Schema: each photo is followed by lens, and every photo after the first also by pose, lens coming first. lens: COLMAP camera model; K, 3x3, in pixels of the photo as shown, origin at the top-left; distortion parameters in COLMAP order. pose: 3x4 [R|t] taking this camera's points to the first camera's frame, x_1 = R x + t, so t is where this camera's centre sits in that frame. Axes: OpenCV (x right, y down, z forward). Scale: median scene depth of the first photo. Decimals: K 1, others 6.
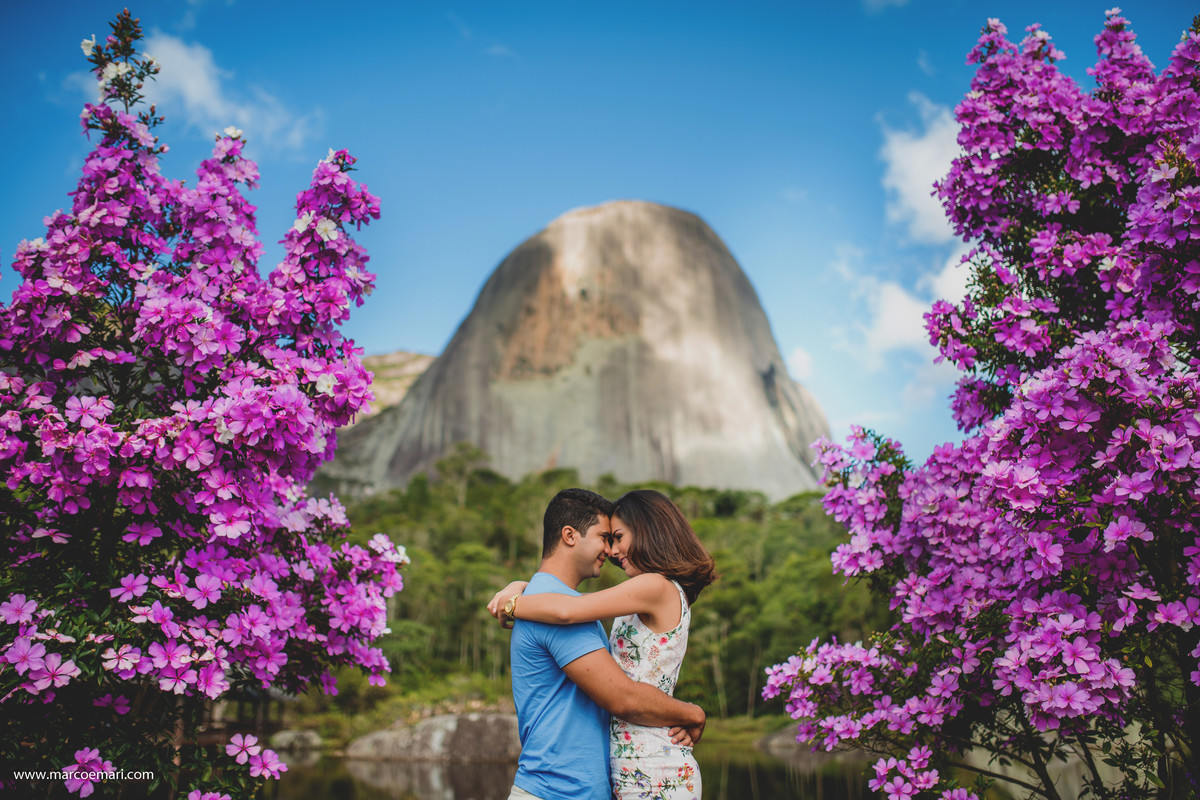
lens RADIAL K [[1123.7, 0, 600.0], [0, 1123.7, 400.0], [0, 0, 1]] dist [-0.076649, 0.098524]
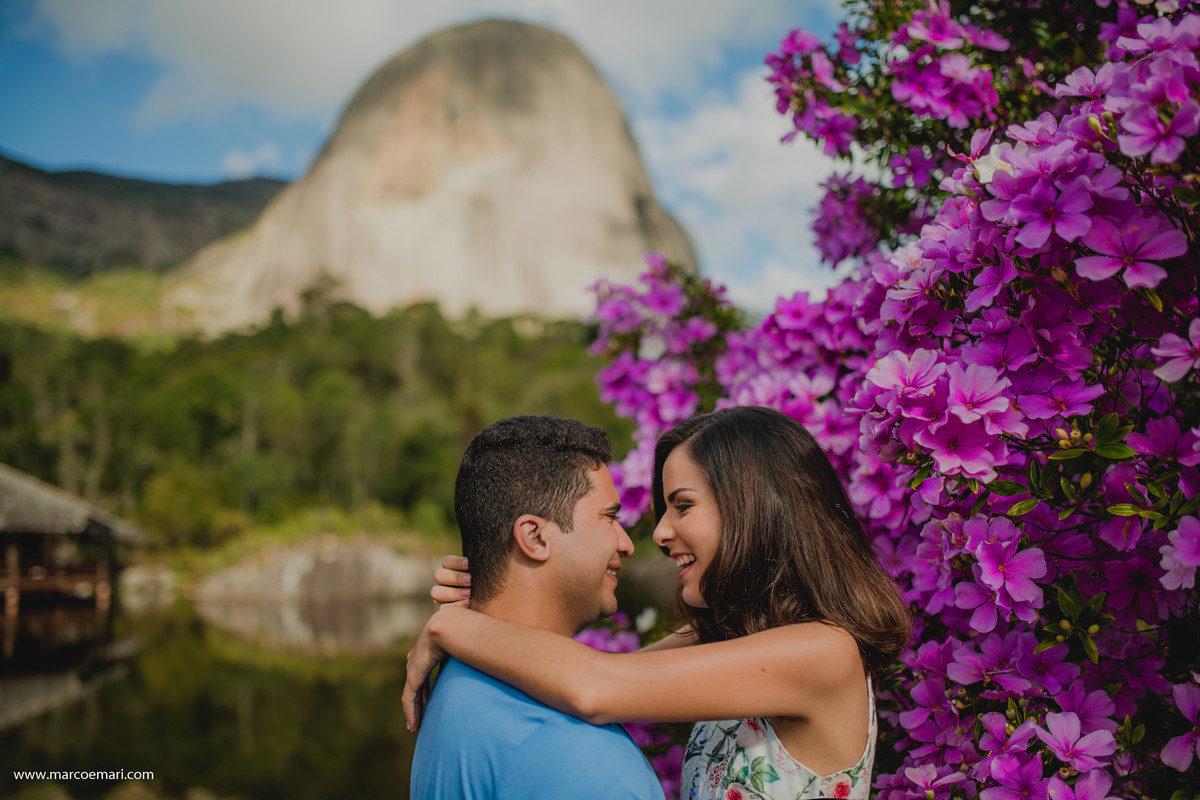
lens RADIAL K [[1123.7, 0, 600.0], [0, 1123.7, 400.0], [0, 0, 1]] dist [-0.076649, 0.098524]
pose [[0.993522, -0.008812, 0.113301, 0.166666], [-0.008604, 0.988295, 0.152313, 0.009626], [-0.113317, -0.152302, 0.981816, 0.509526]]
